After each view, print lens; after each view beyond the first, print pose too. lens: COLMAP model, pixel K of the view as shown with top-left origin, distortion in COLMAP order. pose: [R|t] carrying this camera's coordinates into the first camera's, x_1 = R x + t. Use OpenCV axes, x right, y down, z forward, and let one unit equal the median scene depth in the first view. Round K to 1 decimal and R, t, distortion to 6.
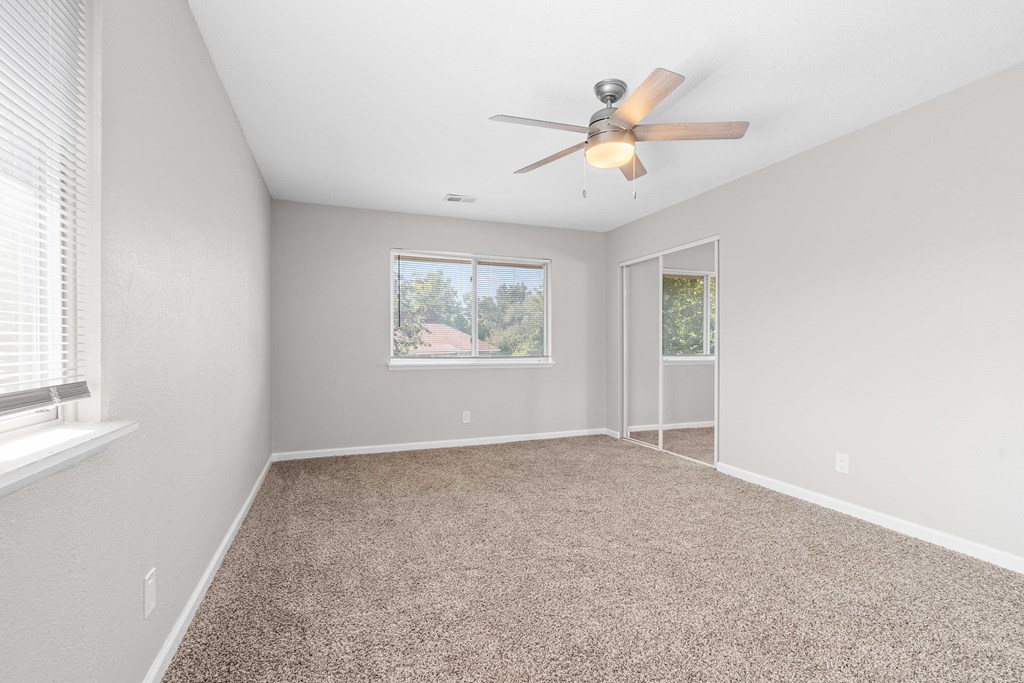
lens RADIAL K [[465.6, 0, 511.4], [0, 465.6, 342.5], [0, 0, 1]] dist [-0.002665, 0.000066]
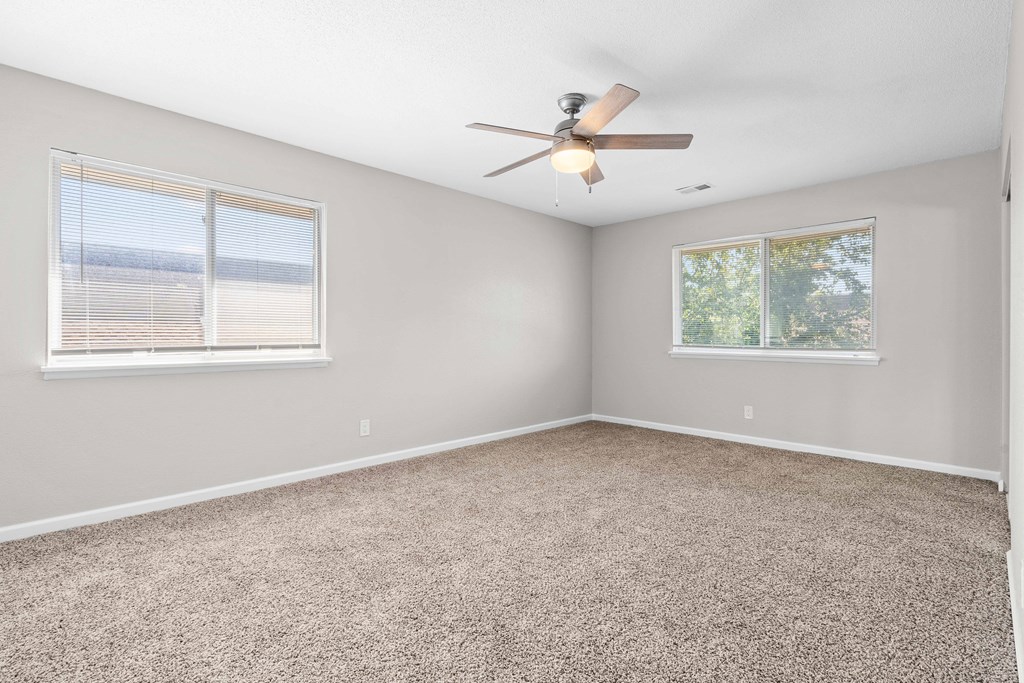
lens RADIAL K [[465.6, 0, 511.4], [0, 465.6, 342.5], [0, 0, 1]] dist [-0.002665, 0.000066]
pose [[0.408278, 0.014818, -0.912737, 0.698345], [0.000854, 0.999862, 0.016615, 0.006861], [0.912857, -0.007563, 0.408209, 0.251413]]
